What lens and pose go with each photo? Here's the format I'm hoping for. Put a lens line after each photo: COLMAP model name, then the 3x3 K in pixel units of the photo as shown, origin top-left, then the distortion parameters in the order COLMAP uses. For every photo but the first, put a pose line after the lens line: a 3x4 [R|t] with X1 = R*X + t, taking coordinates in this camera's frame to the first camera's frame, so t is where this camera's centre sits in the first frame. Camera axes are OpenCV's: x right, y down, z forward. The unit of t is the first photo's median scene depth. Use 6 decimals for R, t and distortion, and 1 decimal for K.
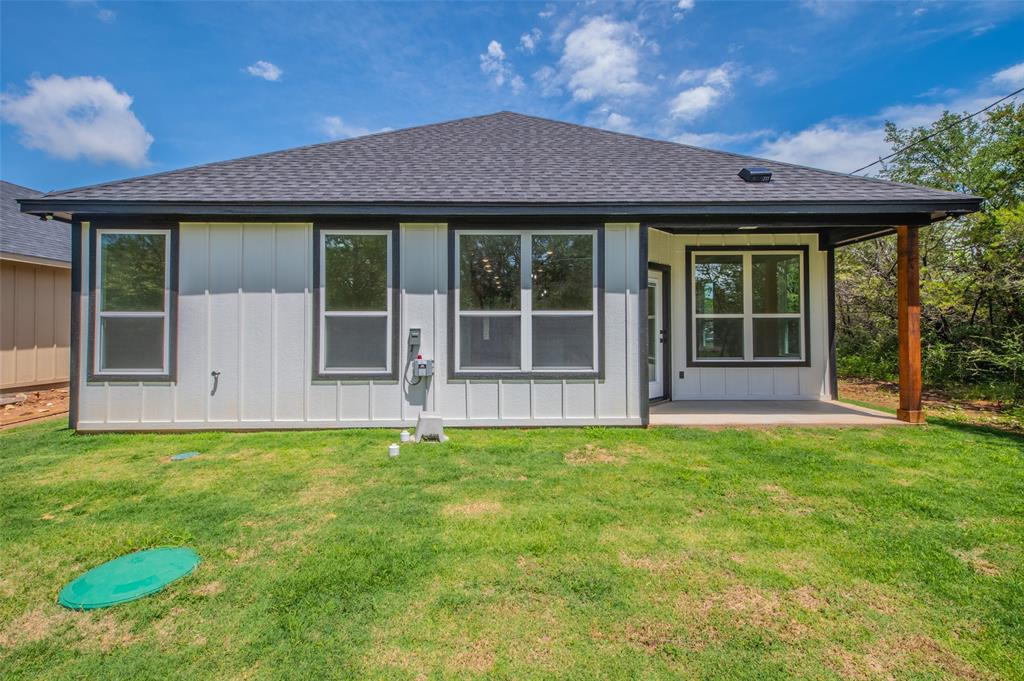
lens RADIAL K [[457.0, 0, 512.0], [0, 457.0, 332.0], [0, 0, 1]] dist [0.019981, -0.000713]
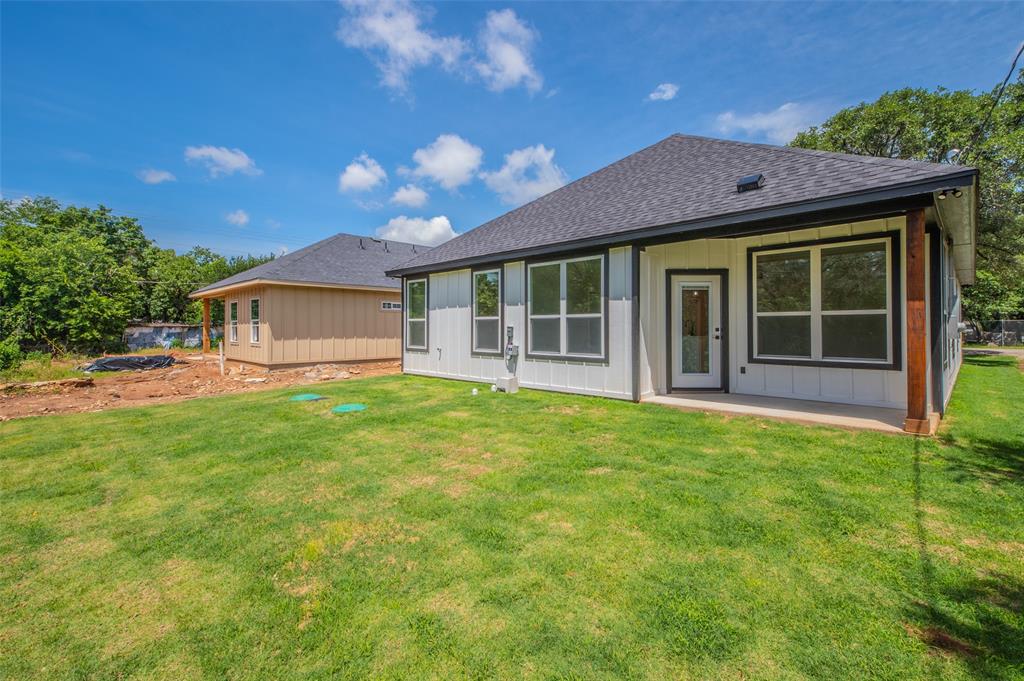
lens RADIAL K [[451.4, 0, 516.5], [0, 451.4, 336.6], [0, 0, 1]] dist [0.044061, -0.022350]
pose [[0.718298, 0.014875, -0.695577, 0.937080], [-0.005804, 0.999865, 0.015388, 0.003550], [0.695711, -0.007016, 0.718287, -0.159535]]
